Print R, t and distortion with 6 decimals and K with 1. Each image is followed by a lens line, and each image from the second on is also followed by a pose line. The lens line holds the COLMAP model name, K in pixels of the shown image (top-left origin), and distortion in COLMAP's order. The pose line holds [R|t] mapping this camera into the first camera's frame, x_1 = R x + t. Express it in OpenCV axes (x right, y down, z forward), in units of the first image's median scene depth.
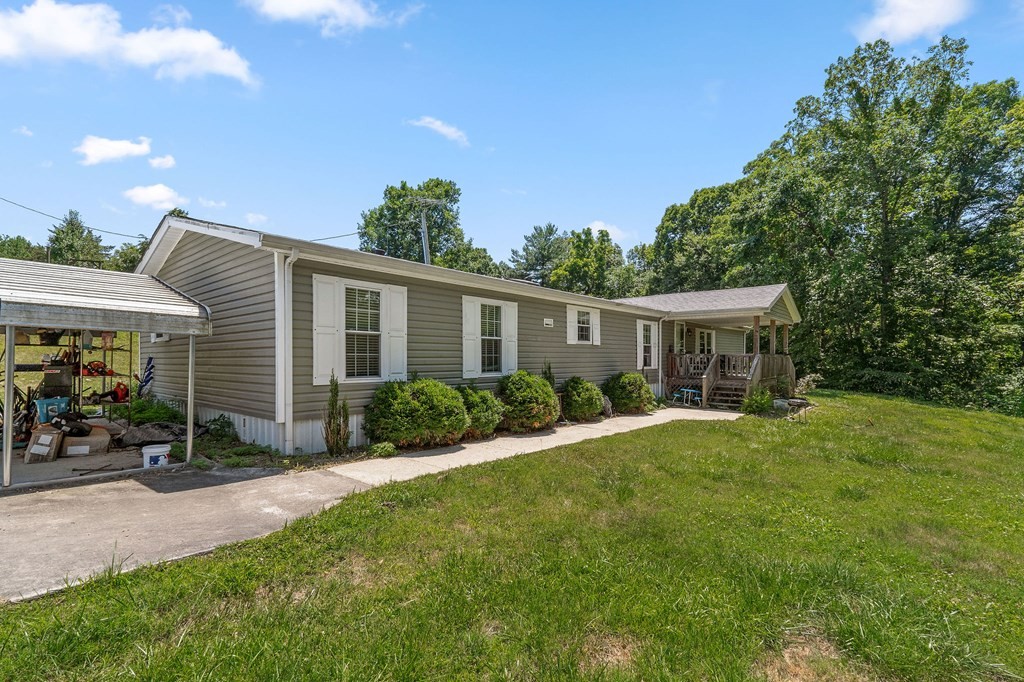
lens RADIAL K [[473.4, 0, 506.1], [0, 473.4, 342.0], [0, 0, 1]] dist [0.000794, 0.000400]
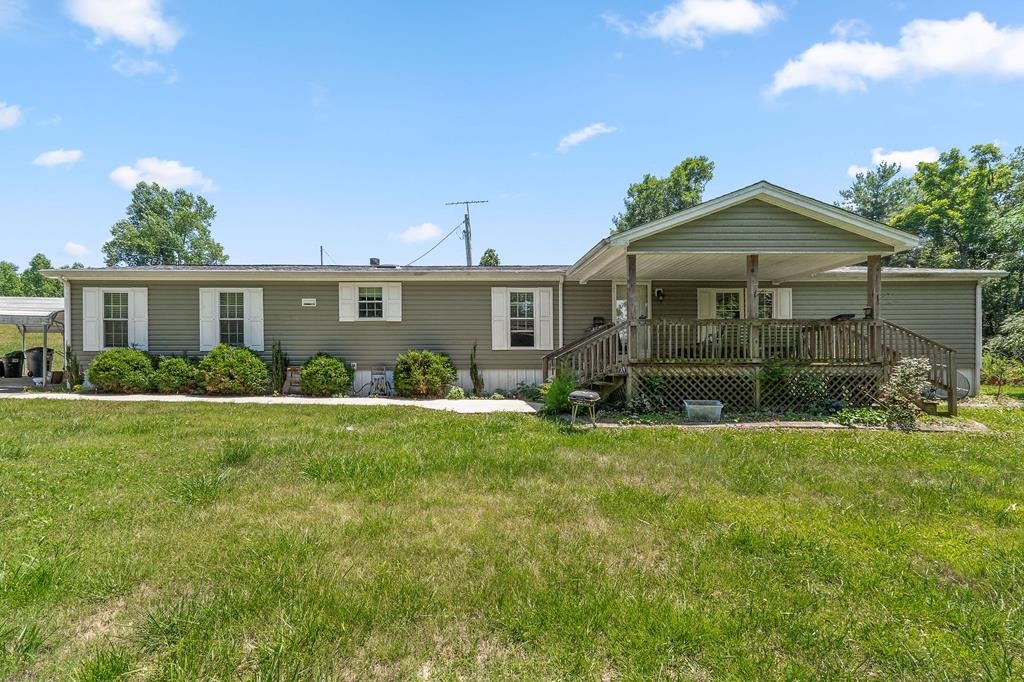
lens RADIAL K [[401.0, 0, 512.0], [0, 401.0, 341.0], [0, 0, 1]] dist [0.000651, 0.000243]
pose [[0.641574, -0.007557, -0.767024, 1.195958], [0.023748, 0.999668, 0.010014, 0.053456], [0.766694, -0.024640, 0.641540, 0.851555]]
